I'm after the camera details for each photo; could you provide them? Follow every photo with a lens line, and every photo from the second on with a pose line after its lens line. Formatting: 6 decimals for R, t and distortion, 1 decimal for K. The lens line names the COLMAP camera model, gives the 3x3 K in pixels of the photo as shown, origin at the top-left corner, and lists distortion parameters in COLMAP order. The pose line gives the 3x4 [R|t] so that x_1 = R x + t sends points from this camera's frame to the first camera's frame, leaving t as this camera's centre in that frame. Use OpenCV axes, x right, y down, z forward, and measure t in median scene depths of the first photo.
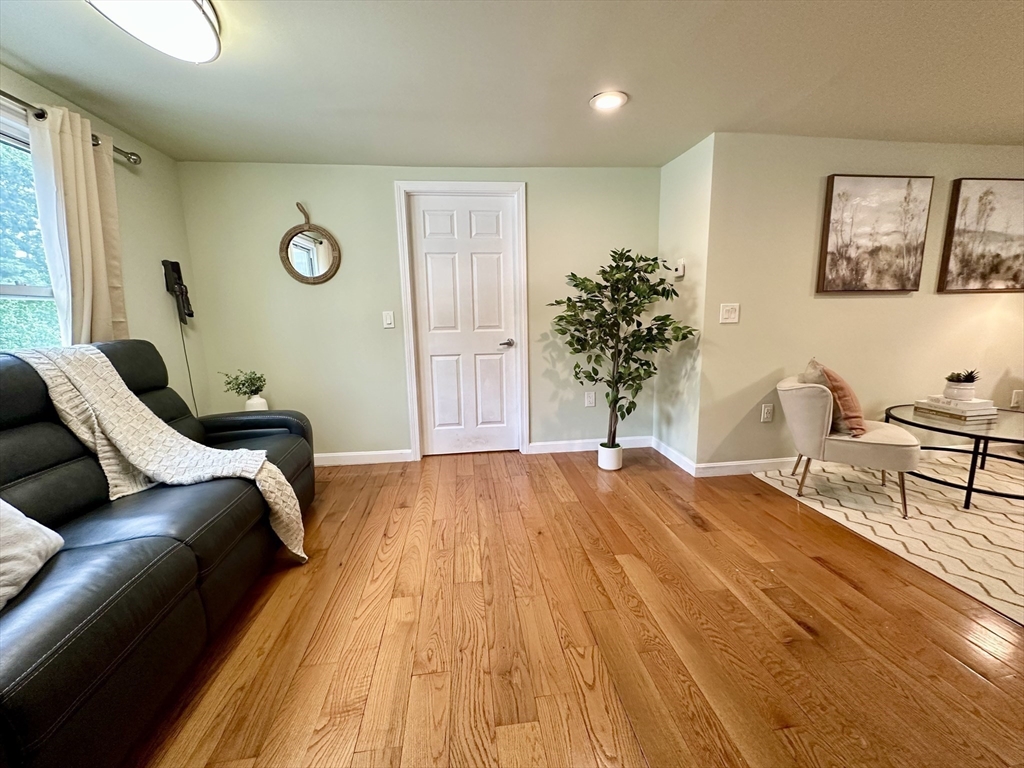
lens RADIAL K [[412.6, 0, 511.2], [0, 412.6, 384.8], [0, 0, 1]] dist [-0.001536, 0.000870]
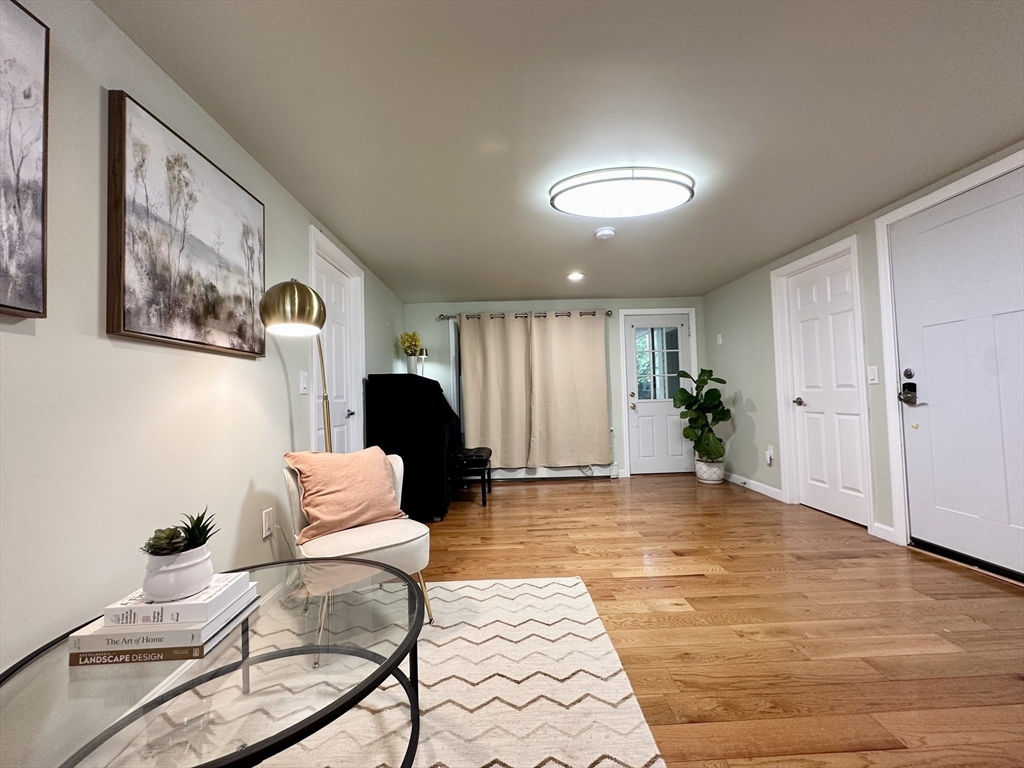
lens RADIAL K [[412.6, 0, 508.9], [0, 412.6, 384.2], [0, 0, 1]] dist [-0.001536, 0.000870]
pose [[0.102208, 0.051412, 0.993434, 0.686397], [0.188919, 0.979485, -0.070127, -0.069828], [-0.976659, 0.194846, 0.090399, 0.594916]]
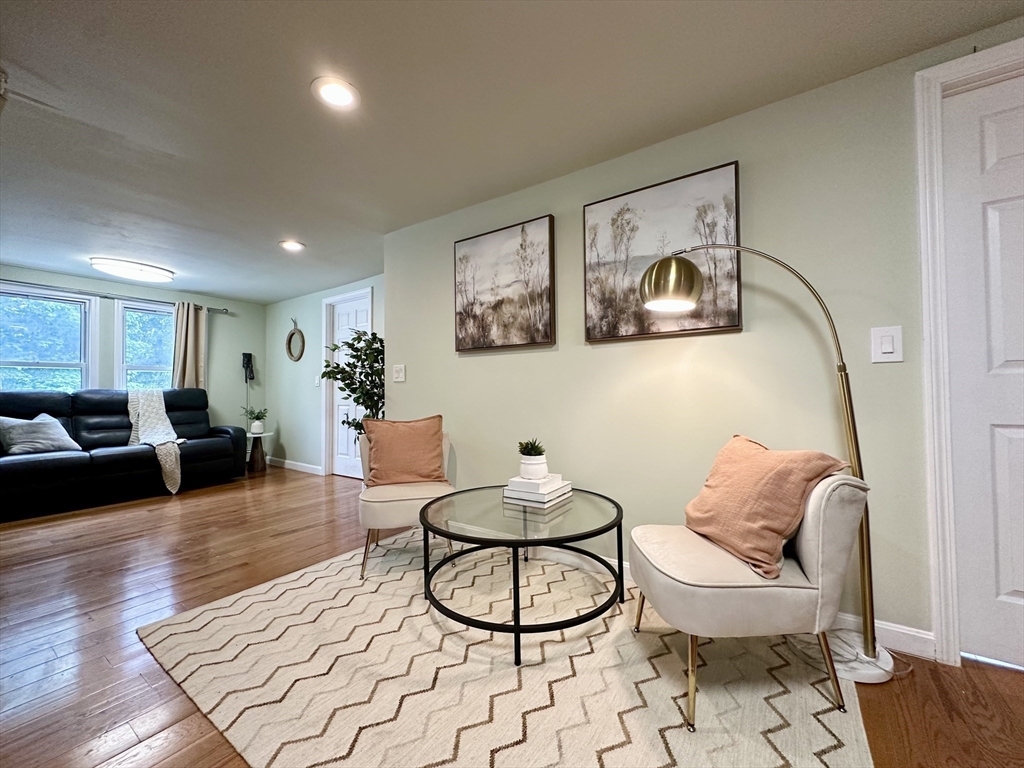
lens RADIAL K [[412.6, 0, 510.3], [0, 412.6, 385.0], [0, 0, 1]] dist [-0.001536, 0.000870]
pose [[0.741820, 0.002496, -0.670594, 1.503058], [-0.118402, 0.984770, -0.127312, -0.031222], [0.660063, 0.173842, 0.730818, 0.364851]]
